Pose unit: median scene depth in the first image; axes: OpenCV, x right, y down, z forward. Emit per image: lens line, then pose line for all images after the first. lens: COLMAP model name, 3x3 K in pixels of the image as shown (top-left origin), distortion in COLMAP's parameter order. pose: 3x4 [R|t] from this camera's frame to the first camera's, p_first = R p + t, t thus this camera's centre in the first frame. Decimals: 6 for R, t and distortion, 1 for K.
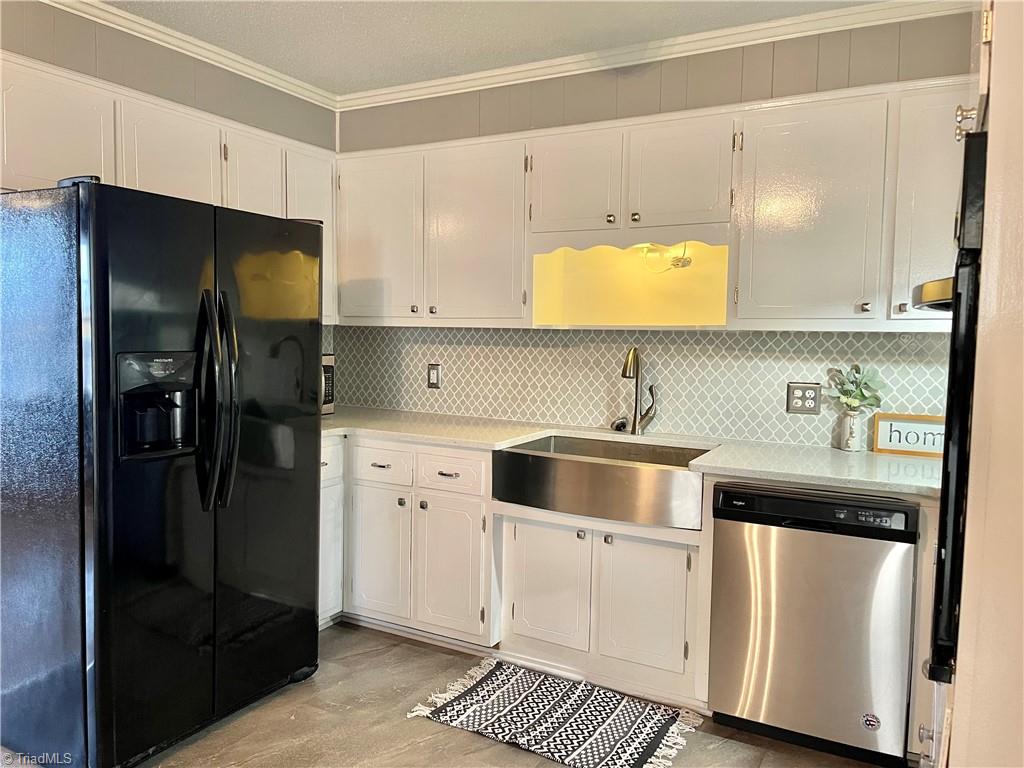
lens RADIAL K [[771.1, 0, 512.3], [0, 771.1, 382.0], [0, 0, 1]] dist [0.003077, 0.001079]
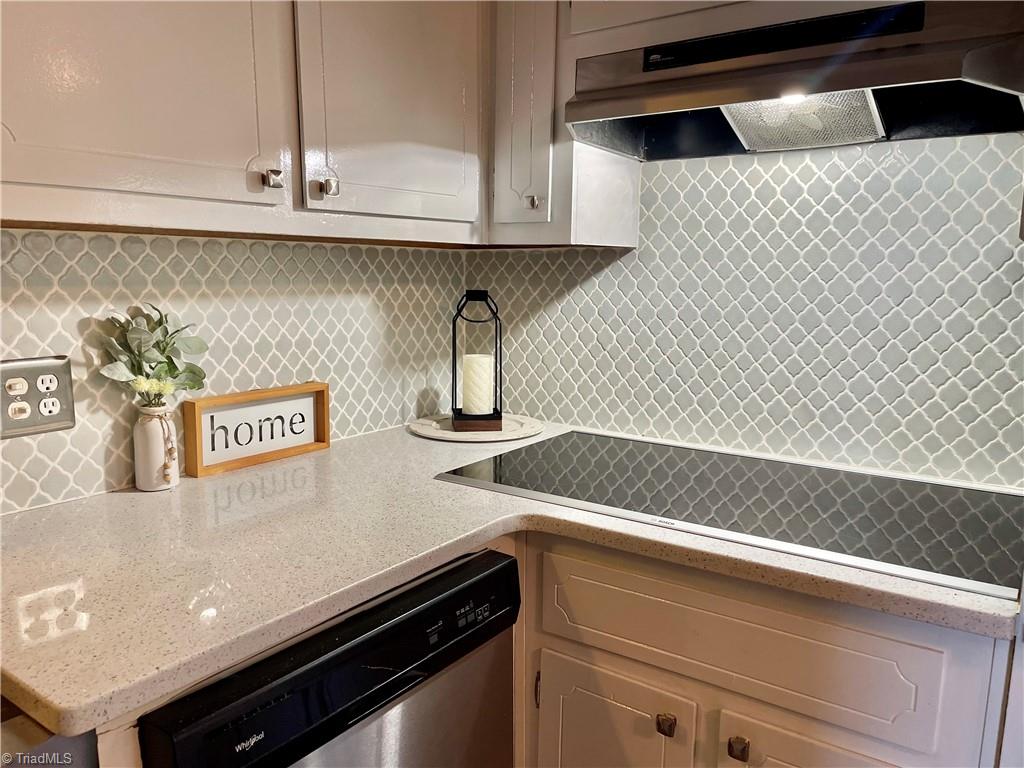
lens RADIAL K [[771.1, 0, 512.3], [0, 771.1, 384.0], [0, 0, 1]] dist [0.003077, 0.001079]
pose [[0.097214, -0.152114, 0.983570, 0.000266], [0.059479, 0.987373, 0.146824, -0.030796], [-0.993485, 0.044229, 0.105034, 0.714136]]
